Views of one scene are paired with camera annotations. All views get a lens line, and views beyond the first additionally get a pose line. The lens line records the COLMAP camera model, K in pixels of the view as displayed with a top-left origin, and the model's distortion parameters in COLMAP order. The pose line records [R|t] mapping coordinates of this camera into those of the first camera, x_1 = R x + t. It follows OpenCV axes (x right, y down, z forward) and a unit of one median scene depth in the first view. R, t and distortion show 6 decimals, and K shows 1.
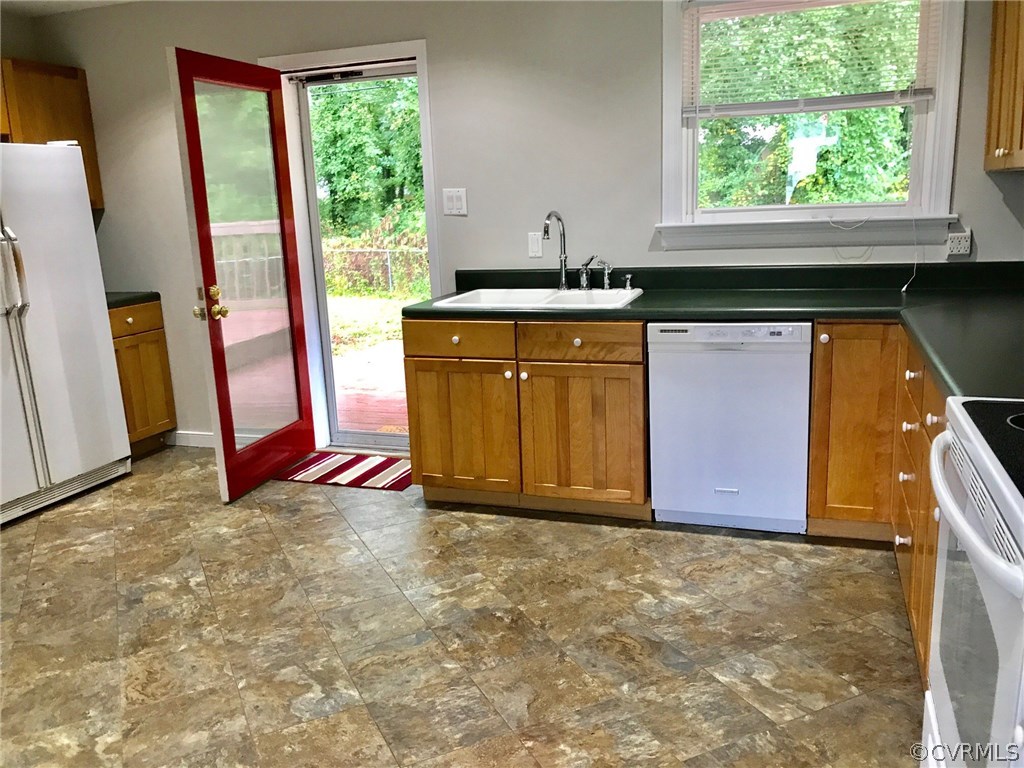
lens RADIAL K [[852.4, 0, 488.4], [0, 852.4, 383.8], [0, 0, 1]] dist [0.076718, -0.113135]
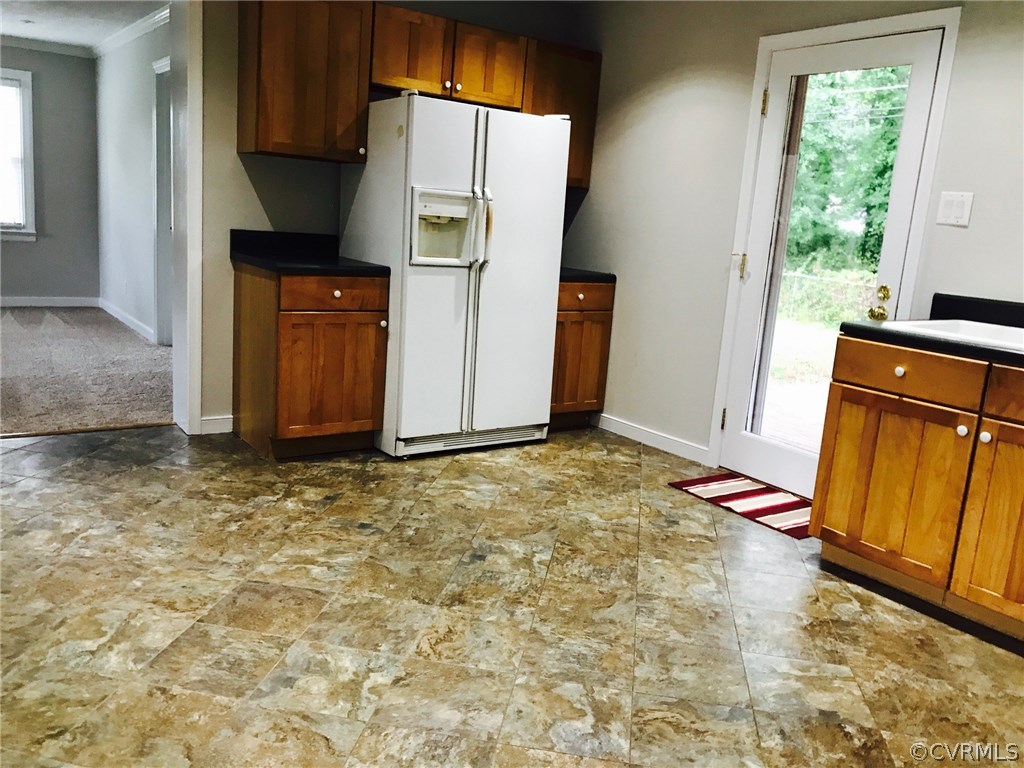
lens RADIAL K [[837.7, 0, 512.0], [0, 837.7, 384.0], [0, 0, 1]] dist [0.026977, -0.014065]
pose [[0.830218, 0.216556, -0.513655, 0.064870], [-0.229442, 0.972534, 0.039172, 0.010533], [0.508030, 0.085333, 0.857102, 0.152300]]
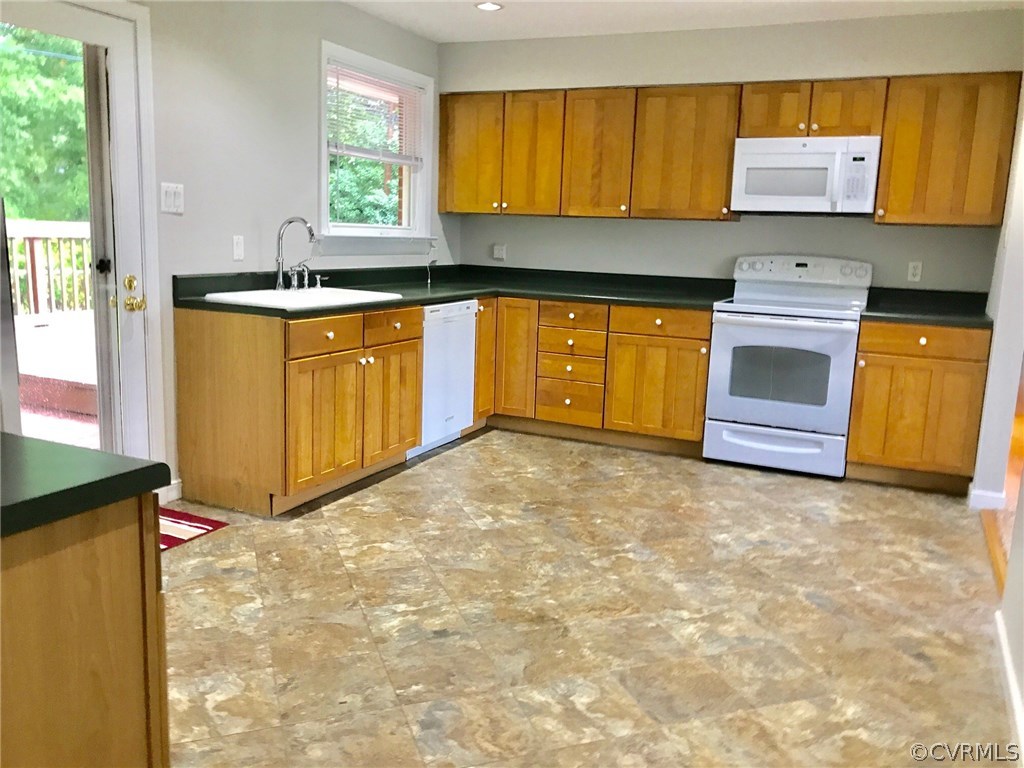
lens RADIAL K [[895.8, 0, 512.0], [0, 895.8, 384.0], [0, 0, 1]] dist [0.059066, -0.006204]
pose [[0.054458, -0.124475, 0.990727, -1.131462], [0.176200, 0.977827, 0.113169, -0.079574], [-0.982847, 0.168404, 0.075183, 0.711178]]
